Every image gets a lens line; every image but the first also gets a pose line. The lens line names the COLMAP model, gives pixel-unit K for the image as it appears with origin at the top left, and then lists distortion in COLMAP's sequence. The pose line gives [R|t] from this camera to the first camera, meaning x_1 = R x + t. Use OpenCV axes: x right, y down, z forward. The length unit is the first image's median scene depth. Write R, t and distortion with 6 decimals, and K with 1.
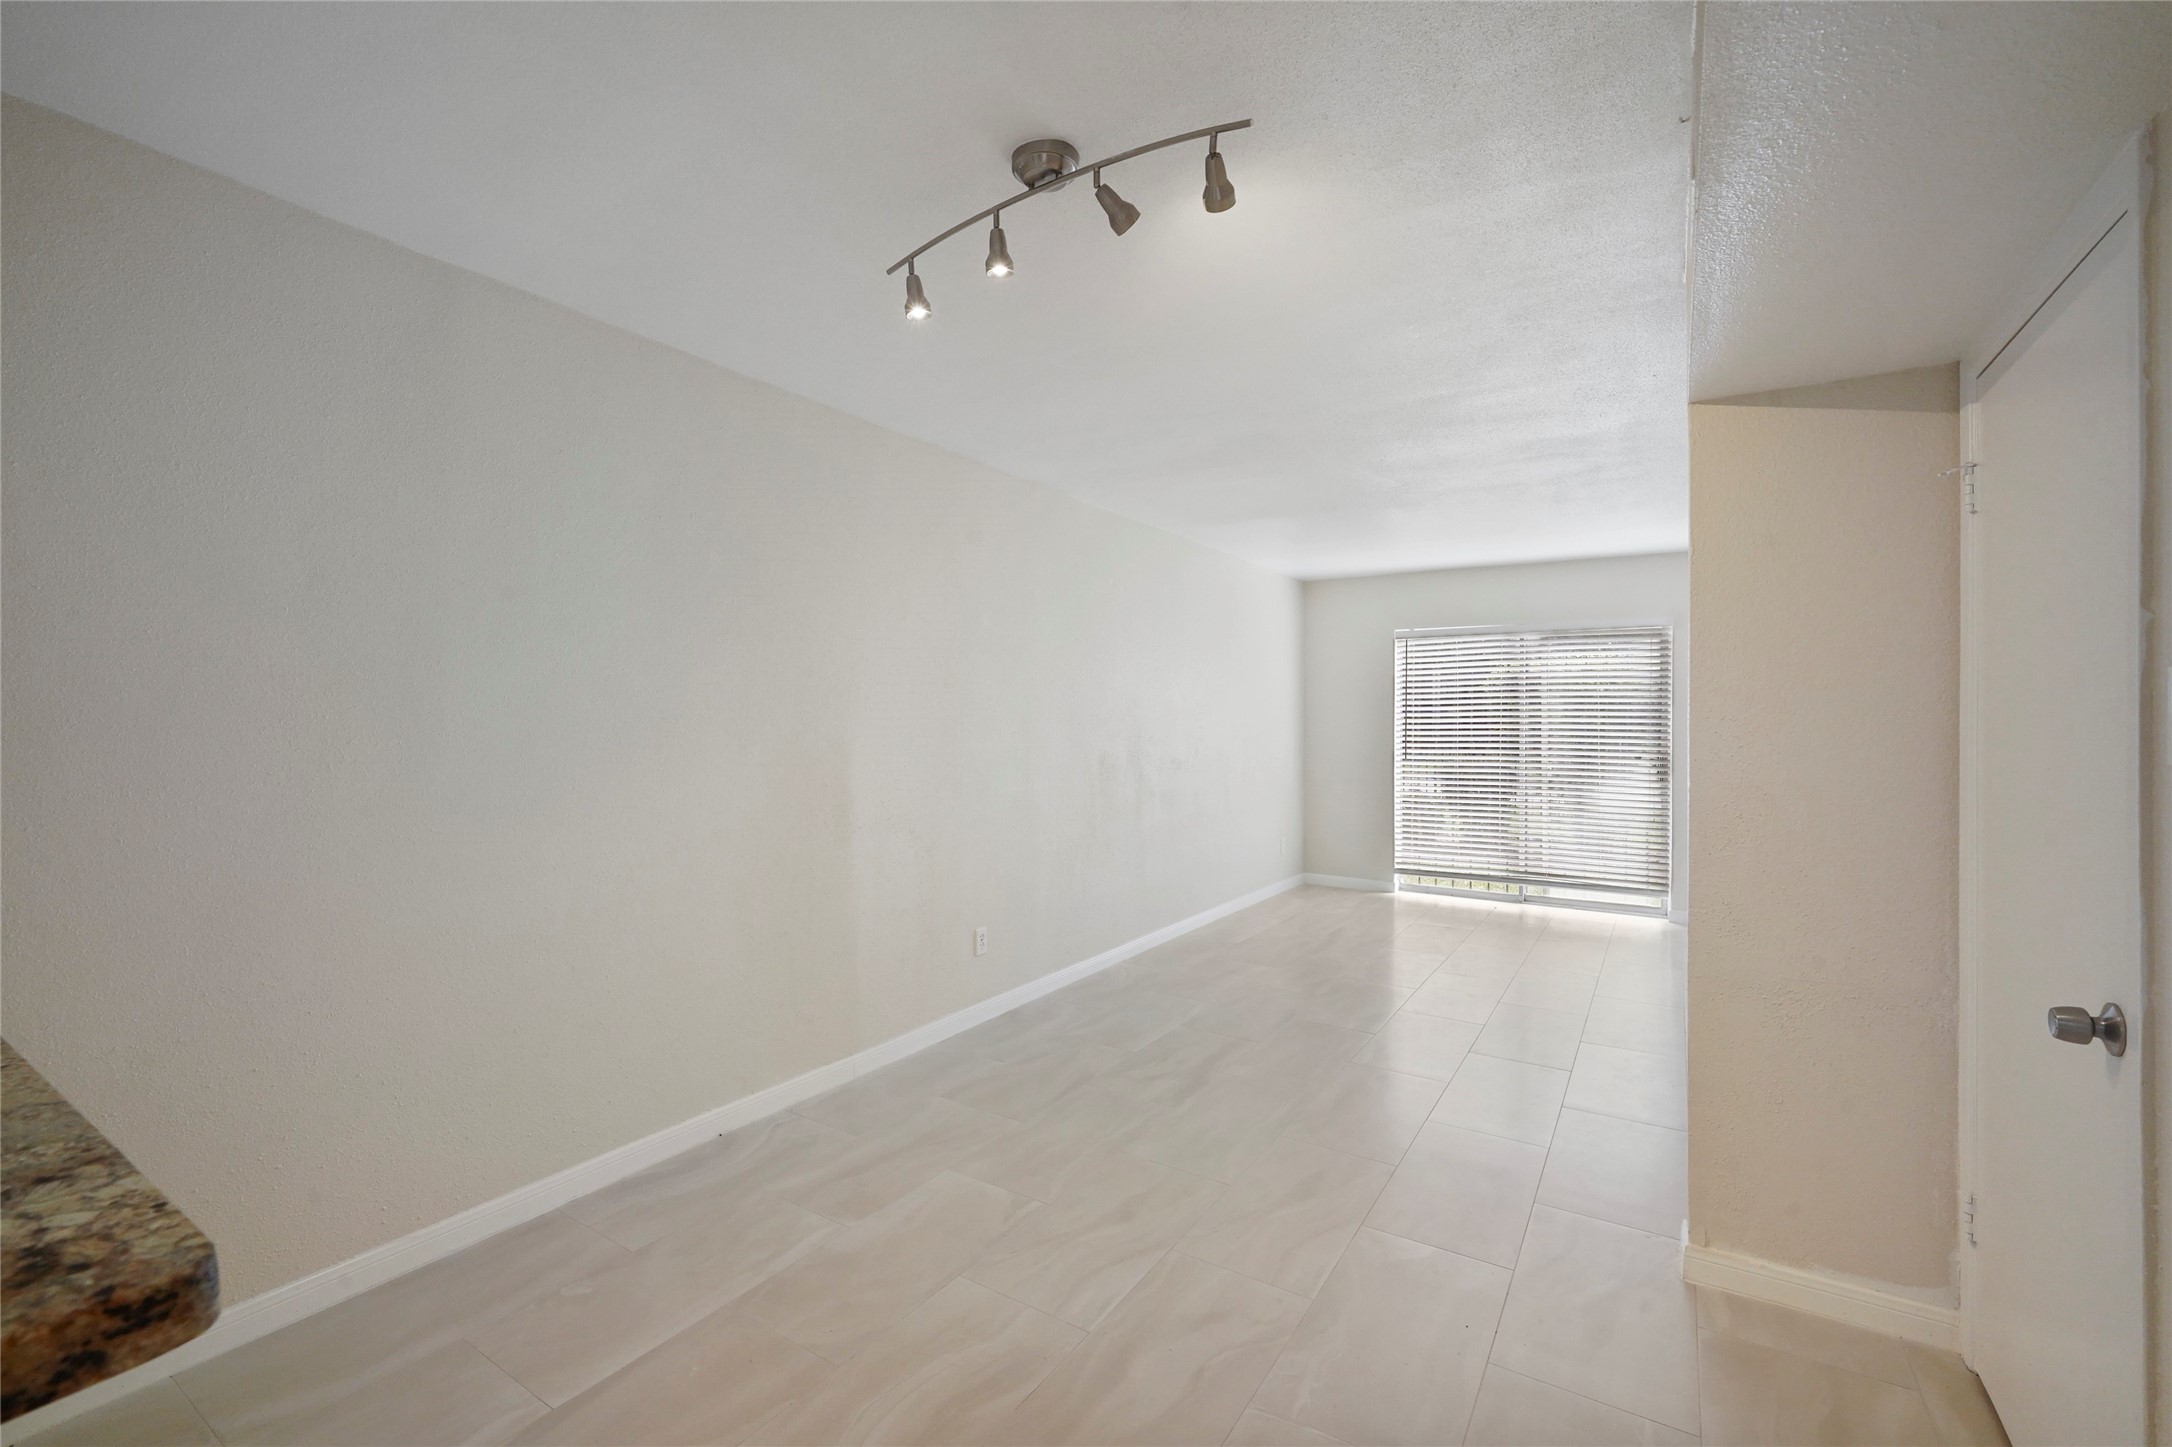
lens RADIAL K [[898.8, 0, 1086.0], [0, 898.8, 723.5], [0, 0, 1]] dist [0.000163, 0.000024]
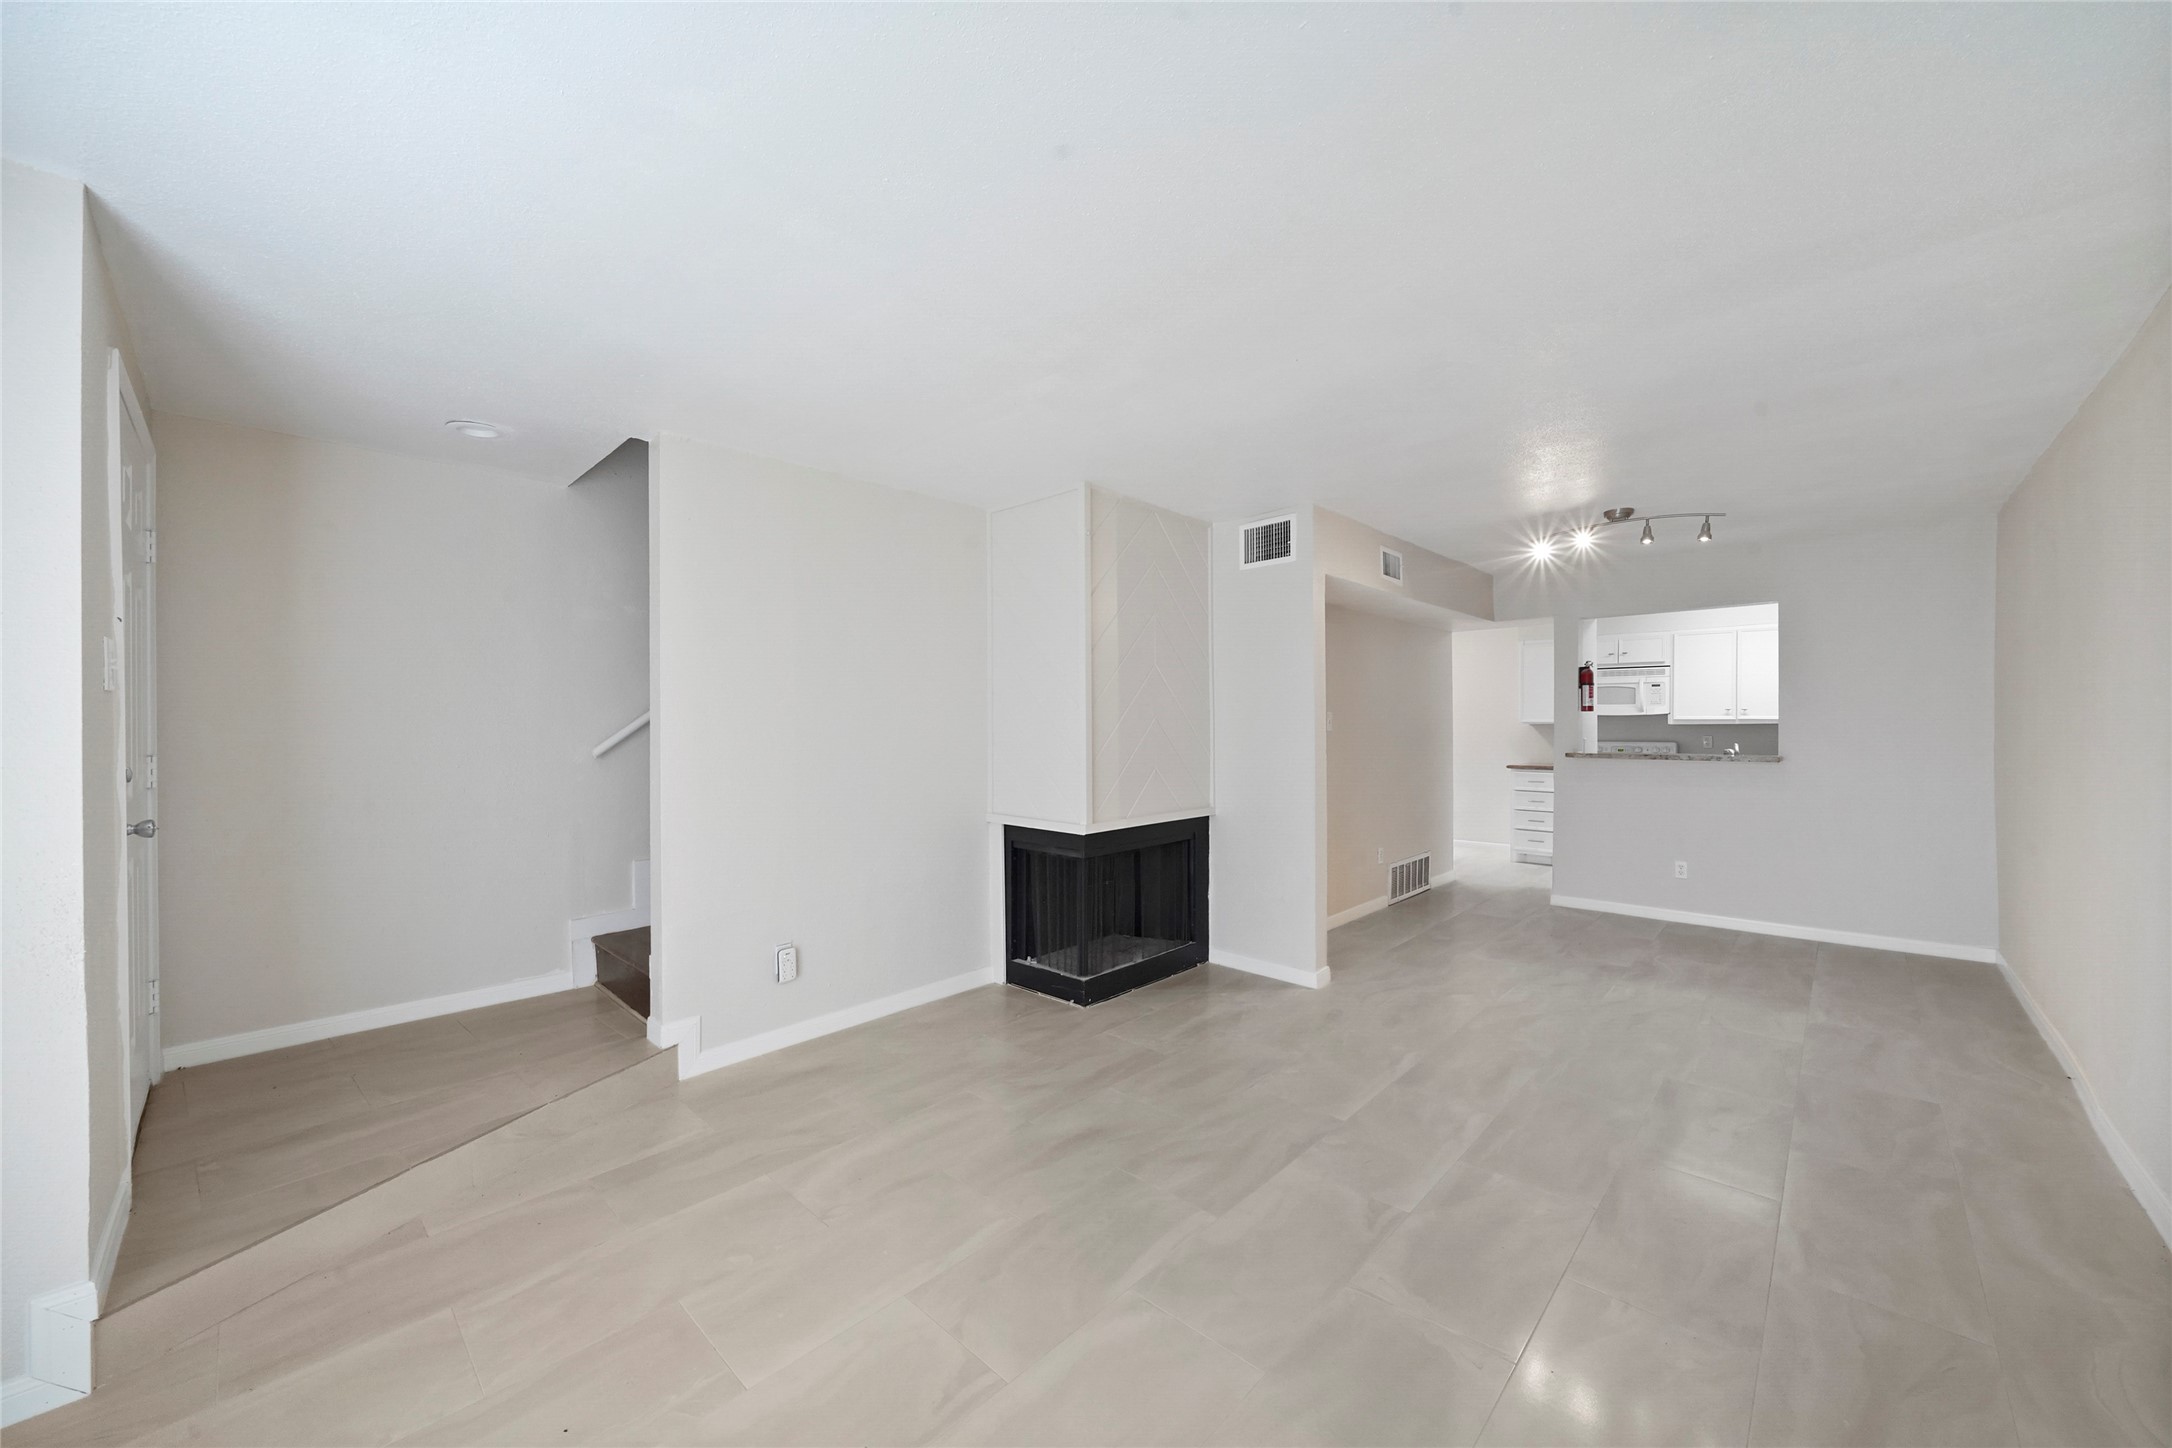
lens RADIAL K [[818.6, 0, 1086.0], [0, 818.6, 724.0], [0, 0, 1]] dist [-0.018241, 0.000027]
pose [[-0.982327, -0.000241, 0.187172, 0.897142], [0.000537, 0.999991, 0.004108, -0.005657], [-0.187171, 0.004136, -0.982319, 3.106780]]
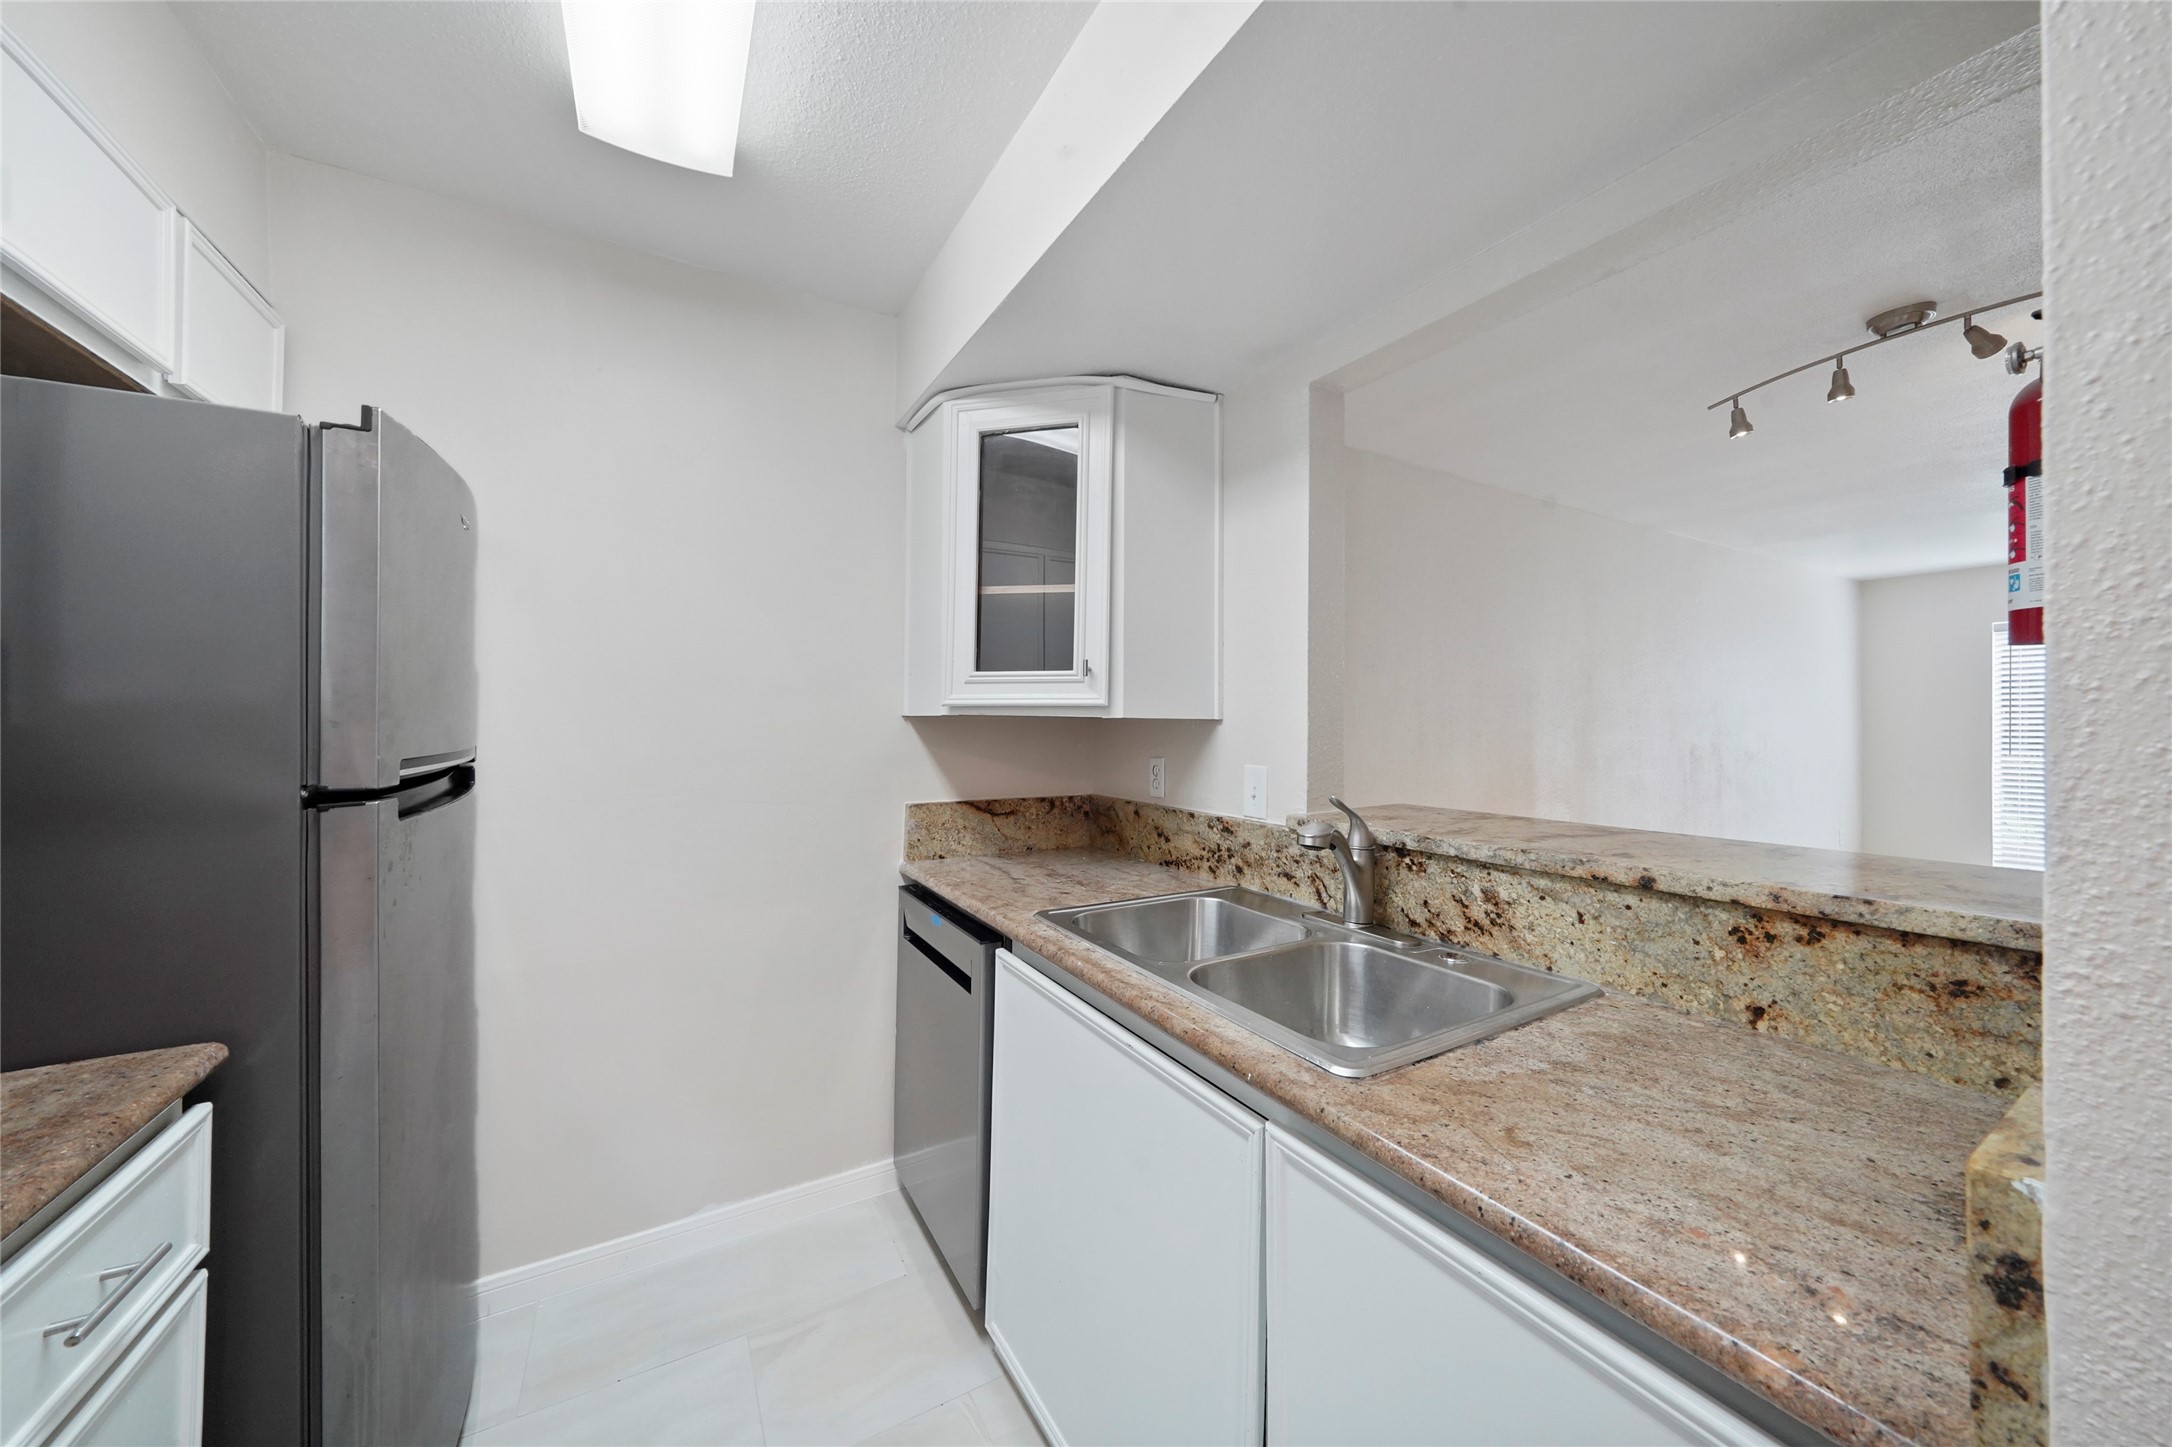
lens RADIAL K [[738.0, 0, 1094.0], [0, 738.0, 657.9], [0, 0, 1]] dist [0.000391, 0.000059]
pose [[0.897245, -0.031530, -0.440406, -0.594160], [-0.003735, 0.996869, -0.078977, -0.000971], [0.441517, 0.072507, 0.894318, -0.473456]]
